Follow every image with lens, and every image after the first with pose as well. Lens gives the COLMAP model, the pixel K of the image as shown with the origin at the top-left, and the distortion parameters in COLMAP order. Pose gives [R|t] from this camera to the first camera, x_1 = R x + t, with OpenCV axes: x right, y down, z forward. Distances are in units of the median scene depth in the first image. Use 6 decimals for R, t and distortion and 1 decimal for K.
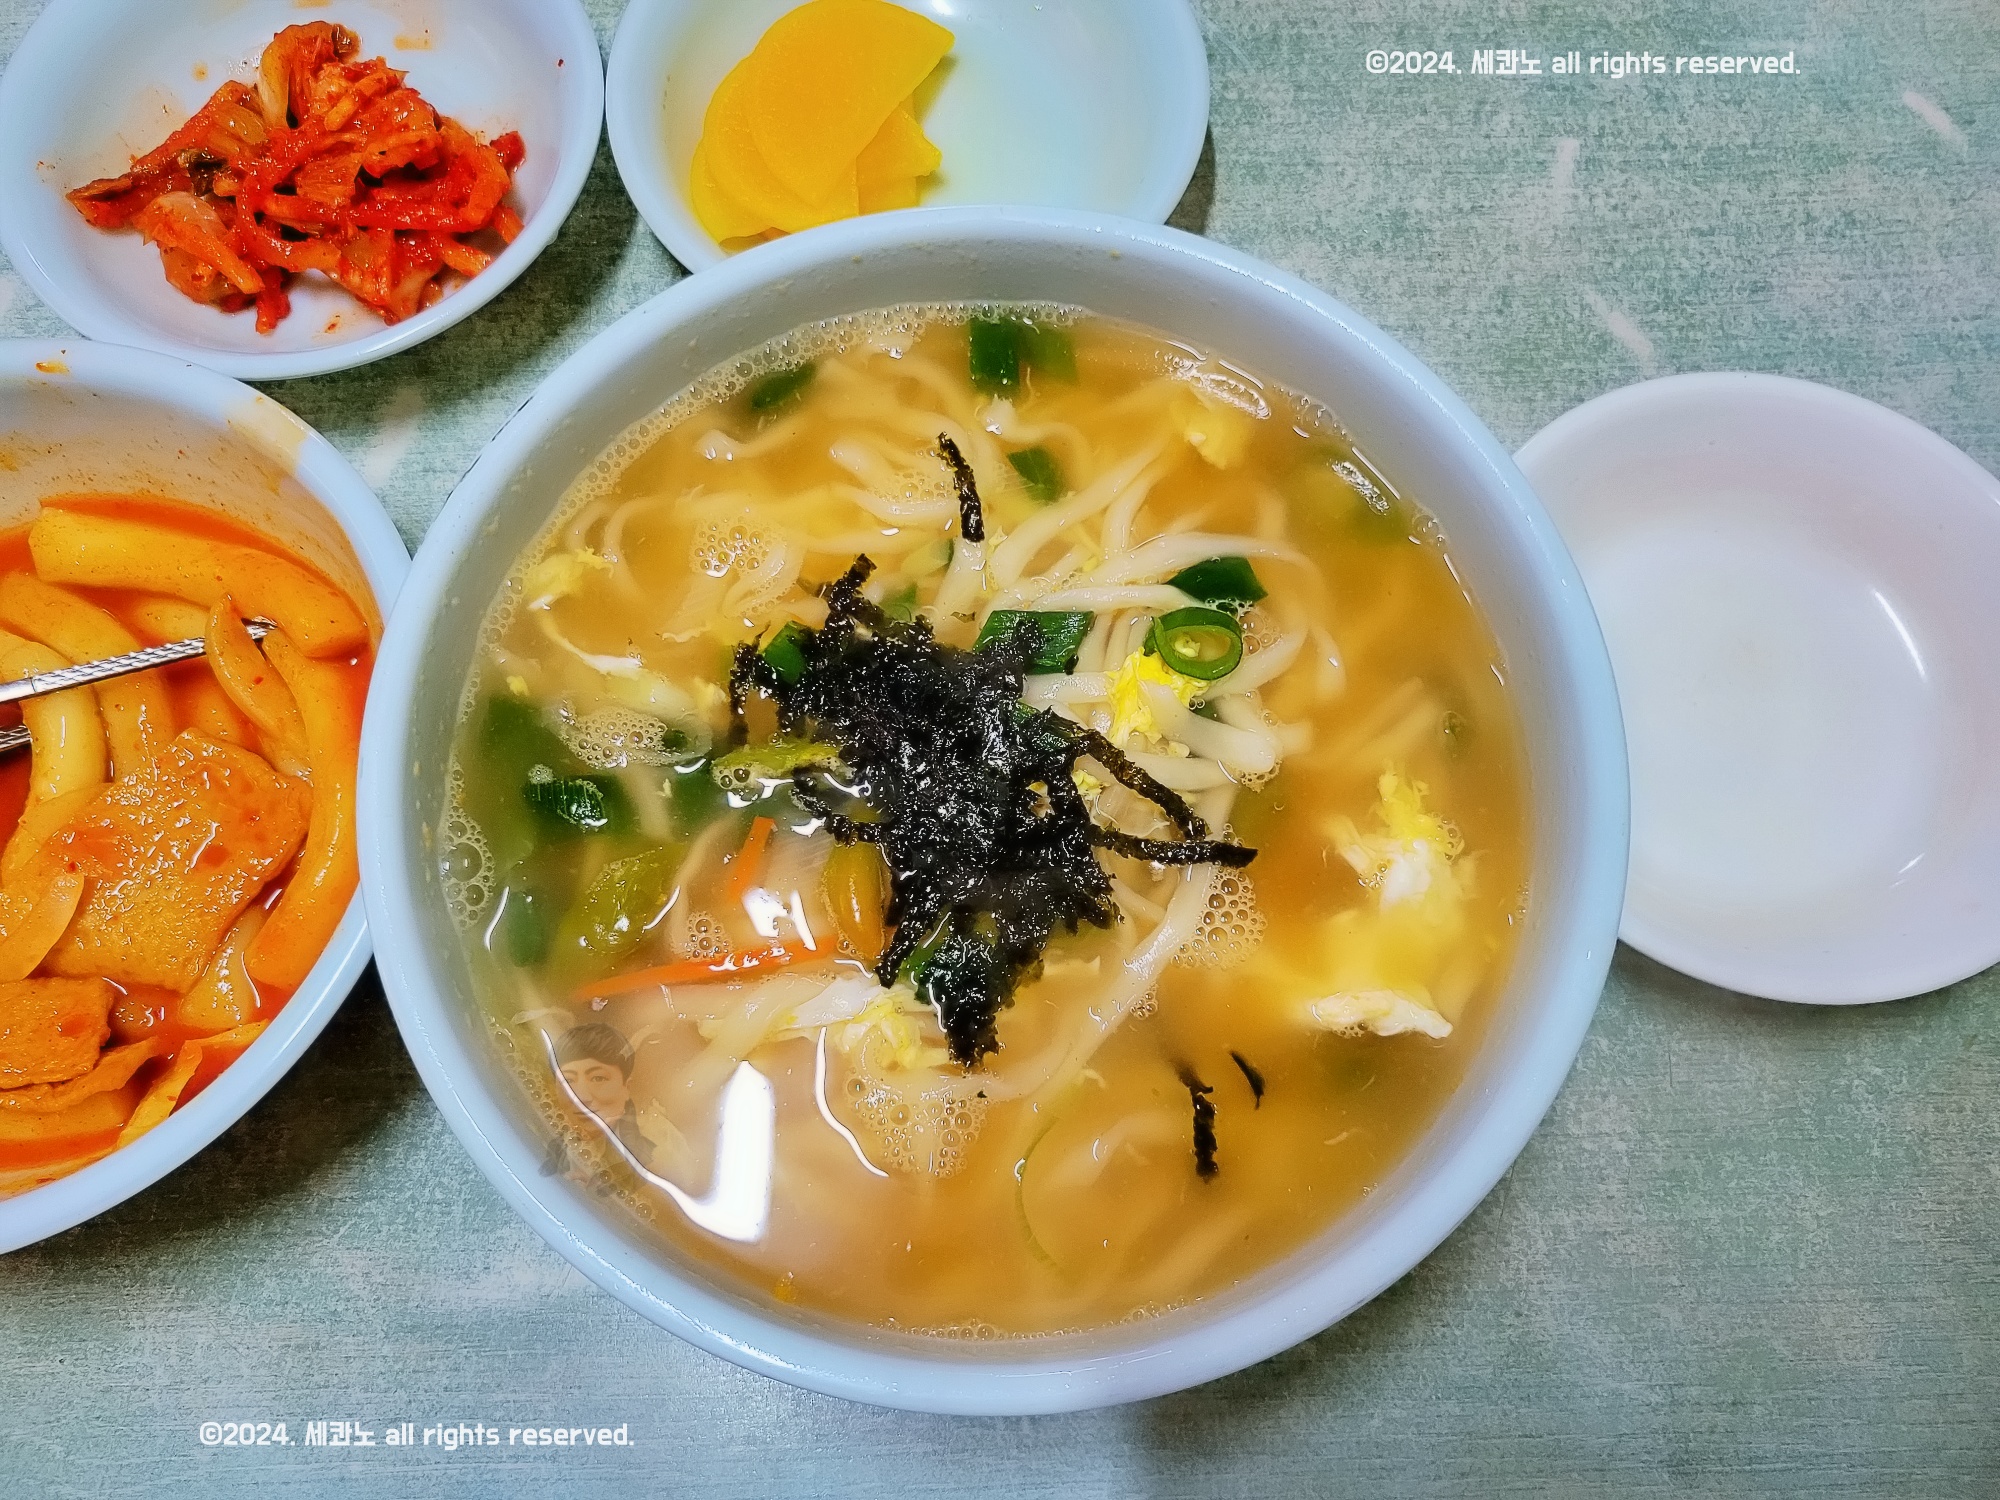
lens RADIAL K [[1499.3, 0, 1000.0], [0, 1499.3, 750.0], [0, 0, 1]] dist [-0.010744, 0.021910]
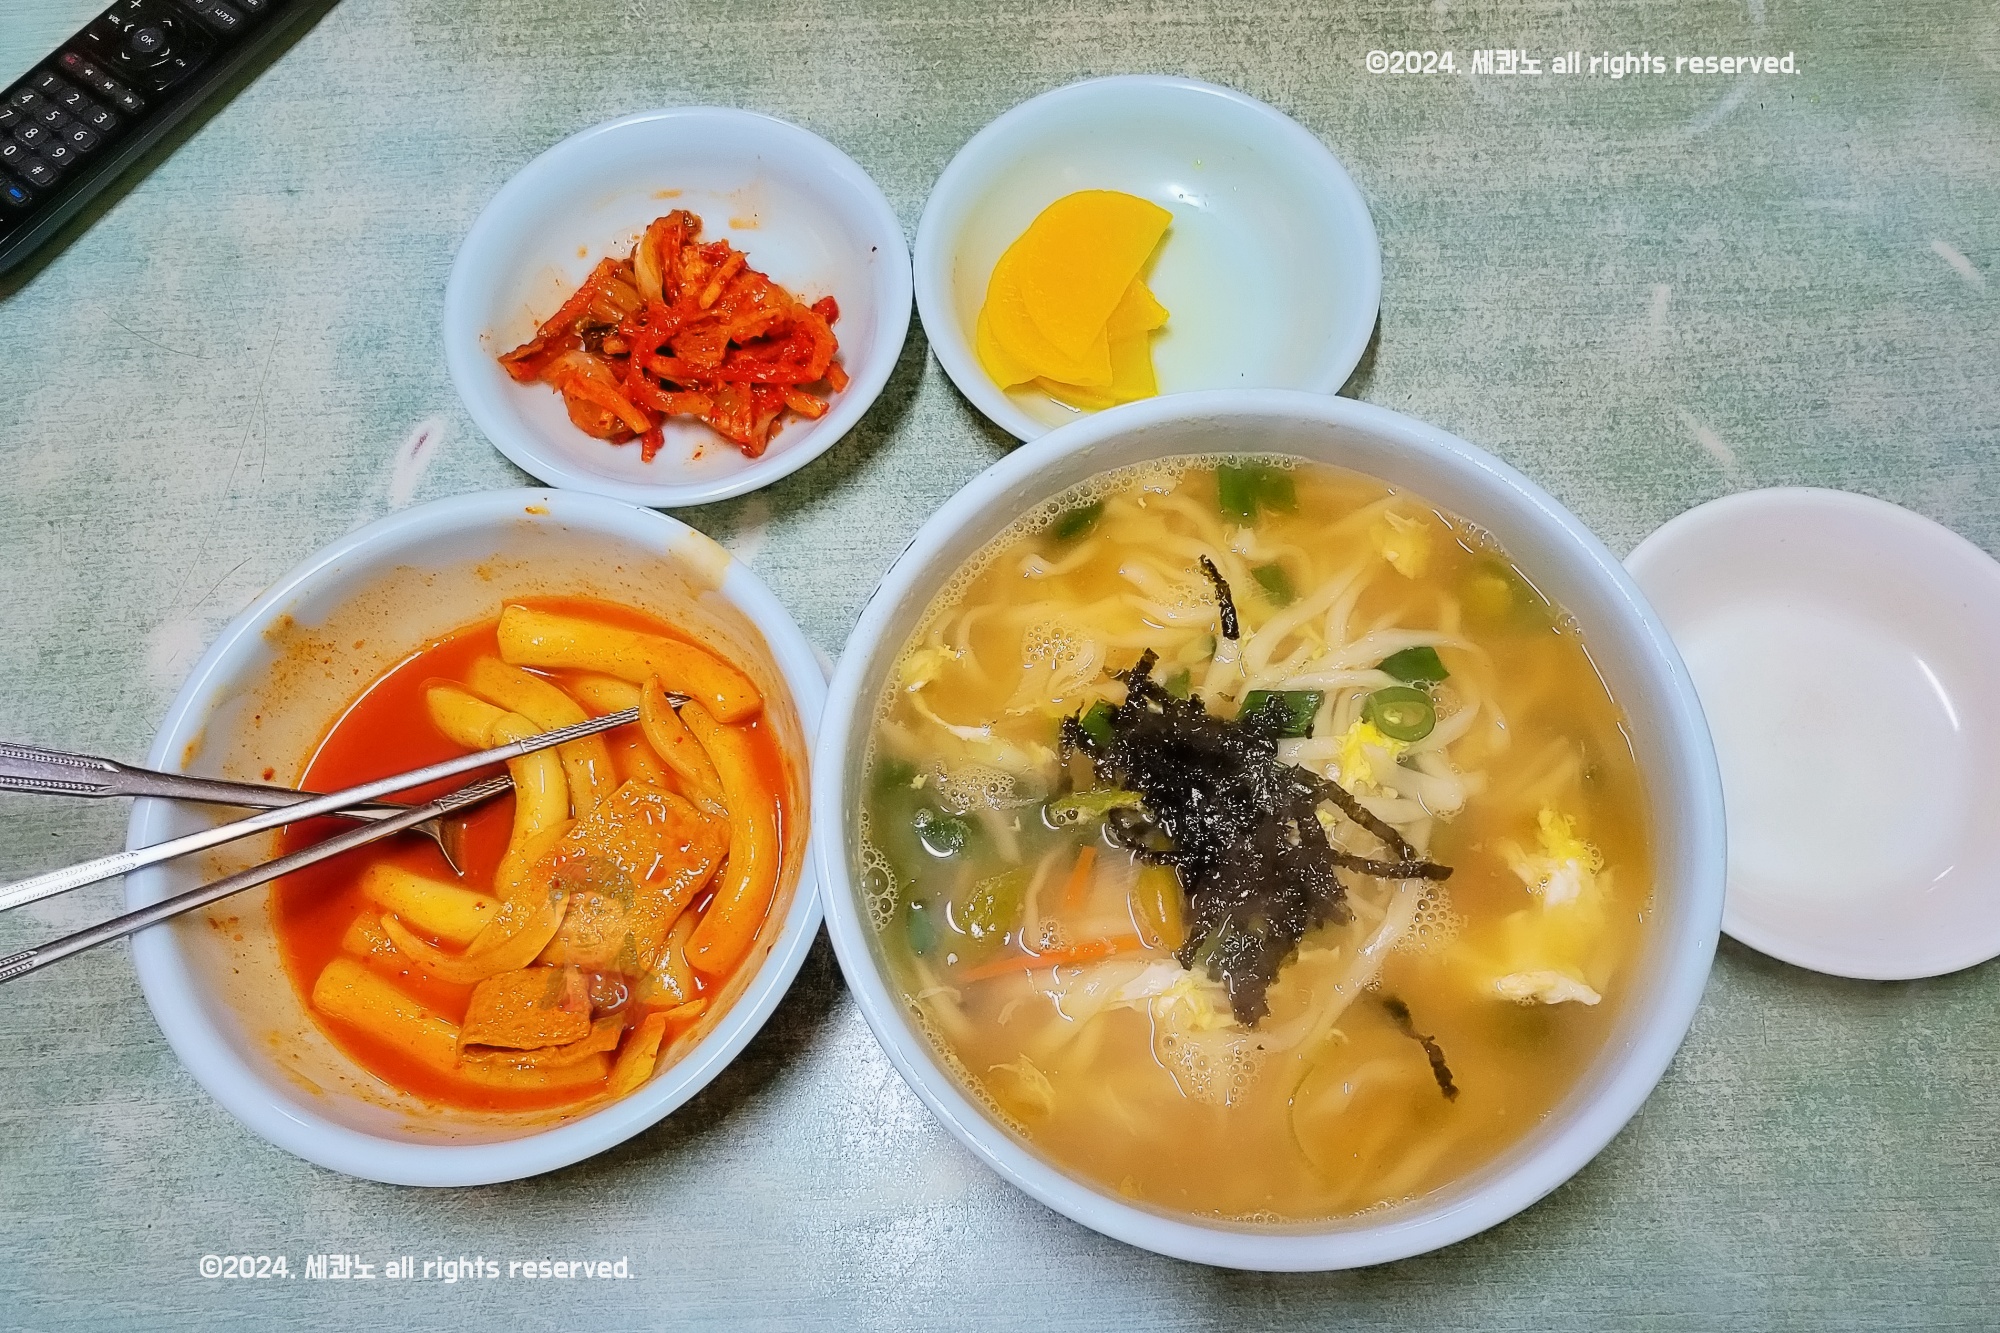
lens RADIAL K [[1643.3, 0, 1001.1], [0, 1643.3, 632.5], [0, 0, 1]] dist [0.005783, 0.018624]
pose [[0.999821, -0.009921, -0.016128, -0.190171], [0.009191, 0.998957, -0.044720, -0.074992], [0.016555, 0.044564, 0.998869, -0.460706]]
